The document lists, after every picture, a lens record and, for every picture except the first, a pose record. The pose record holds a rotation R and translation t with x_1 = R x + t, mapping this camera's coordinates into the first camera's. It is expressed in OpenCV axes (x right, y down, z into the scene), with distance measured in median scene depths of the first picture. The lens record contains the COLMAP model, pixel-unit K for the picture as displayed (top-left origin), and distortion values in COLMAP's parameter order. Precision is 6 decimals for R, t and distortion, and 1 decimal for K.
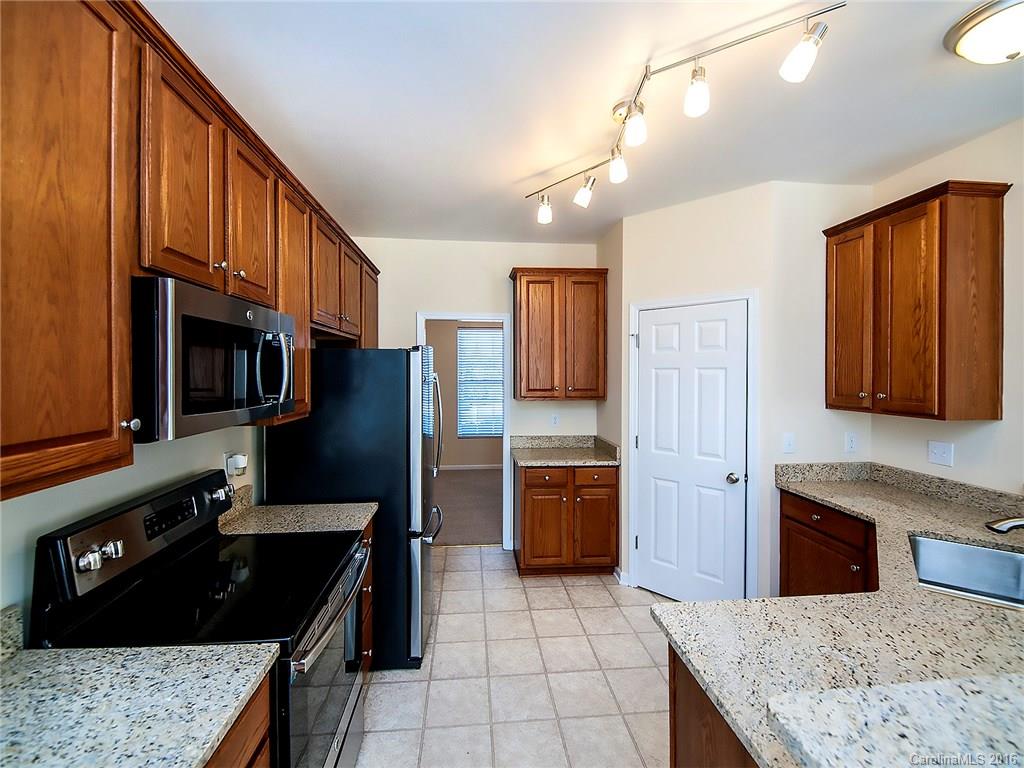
lens RADIAL K [[431.4, 0, 513.5], [0, 431.4, 378.5], [0, 0, 1]] dist [0.001213, -0.003864]
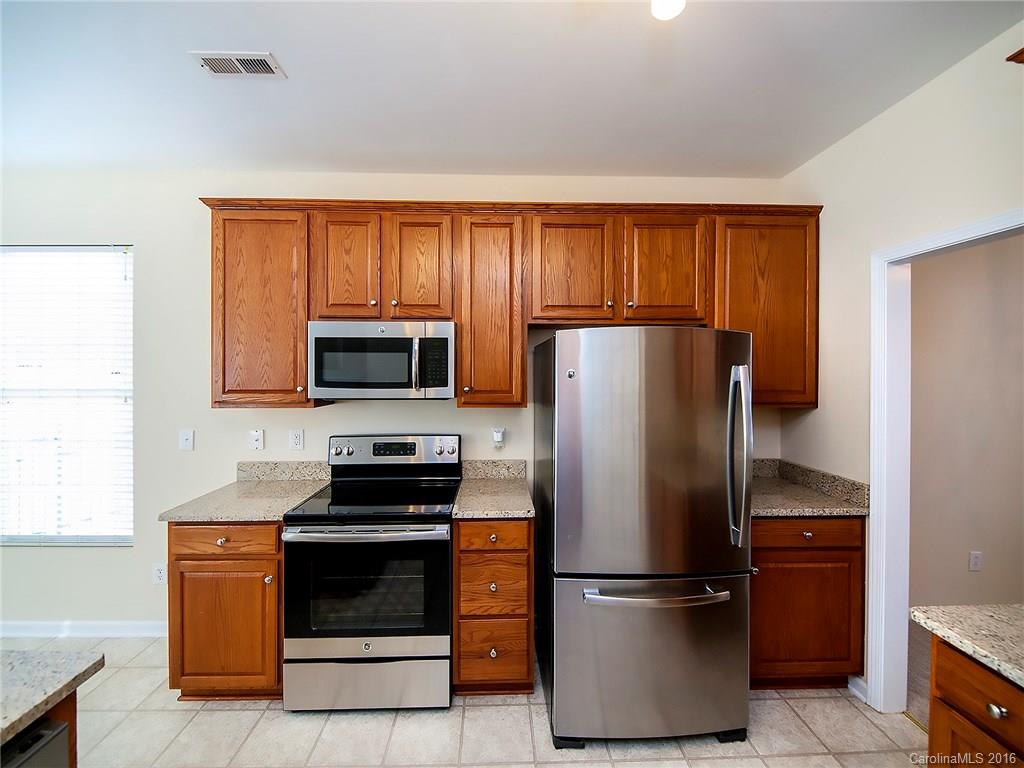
lens RADIAL K [[431.4, 0, 505.1], [0, 431.4, 374.0], [0, 0, 1]] dist [0.001213, -0.003864]
pose [[-0.068767, 0.001224, -0.997632, 0.482640], [-0.015273, 0.999881, 0.002280, 0.002195], [0.997516, 0.015393, -0.068740, 0.823701]]
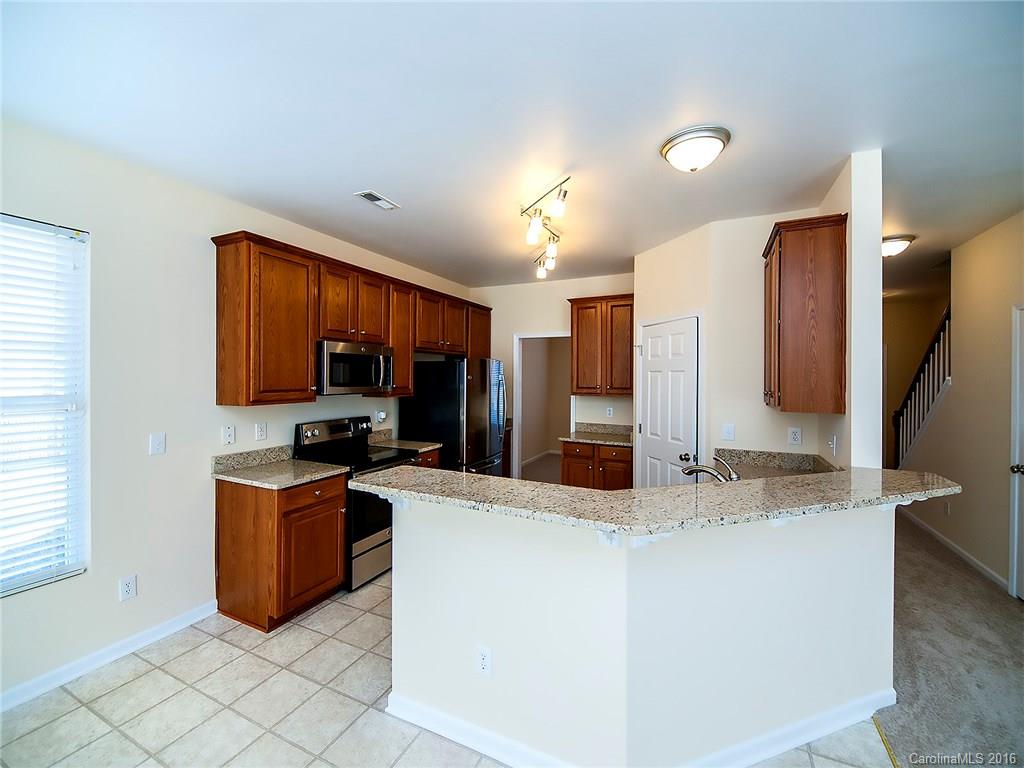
lens RADIAL K [[431.4, 0, 518.0], [0, 431.4, 377.5], [0, 0, 1]] dist [0.001213, -0.003864]
pose [[0.863037, 0.004600, -0.505120, 0.744353], [-0.012406, 0.999850, -0.012091, 0.017604], [0.504989, 0.016701, 0.862964, -0.361938]]
